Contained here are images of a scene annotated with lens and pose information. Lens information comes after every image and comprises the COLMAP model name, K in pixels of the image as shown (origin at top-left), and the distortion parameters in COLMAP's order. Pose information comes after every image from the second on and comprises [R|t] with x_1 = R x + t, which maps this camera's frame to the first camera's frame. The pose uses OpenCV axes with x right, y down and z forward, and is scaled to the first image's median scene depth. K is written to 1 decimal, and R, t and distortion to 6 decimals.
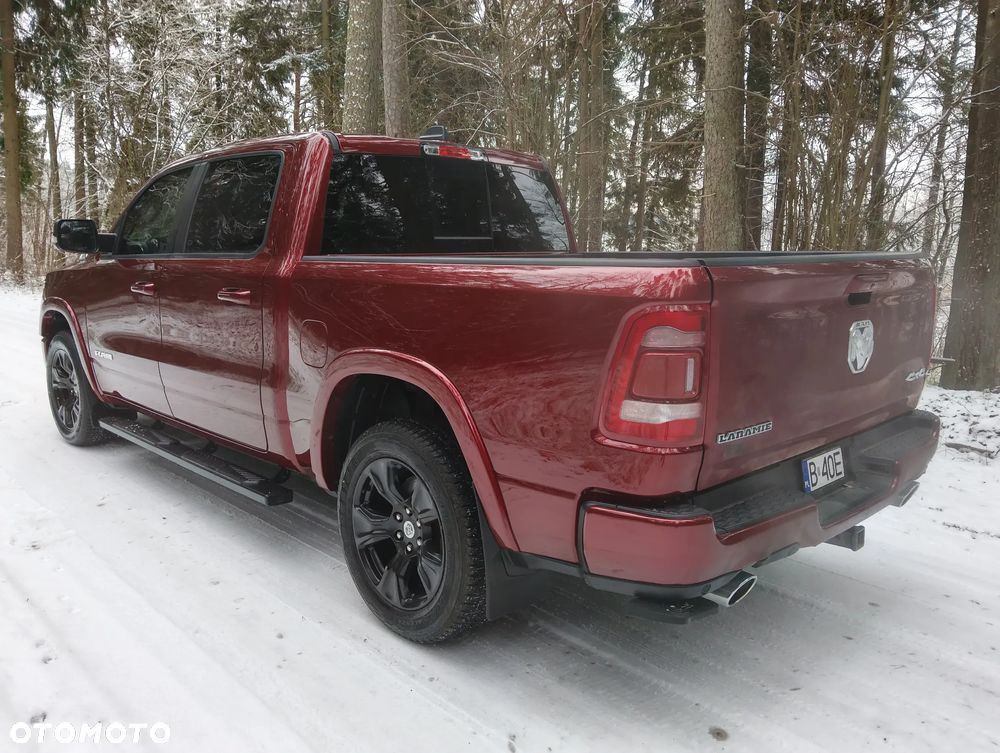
lens RADIAL K [[792.4, 0, 492.1], [0, 792.4, 380.8], [0, 0, 1]] dist [0.029376, -0.072016]
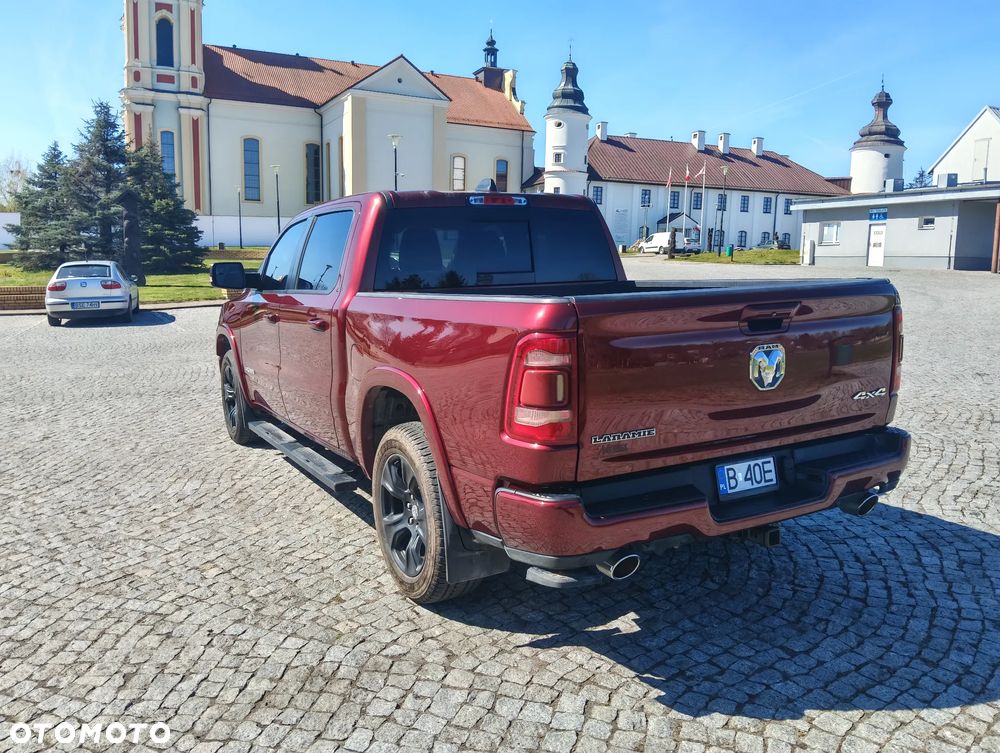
lens RADIAL K [[792.4, 0, 490.7], [0, 792.4, 371.0], [0, 0, 1]] dist [0.029376, -0.072016]
pose [[0.965479, 0.009087, -0.260321, 0.354700], [-0.018019, 0.999327, -0.031942, 0.005838], [0.259856, 0.035530, 0.964994, -0.188231]]
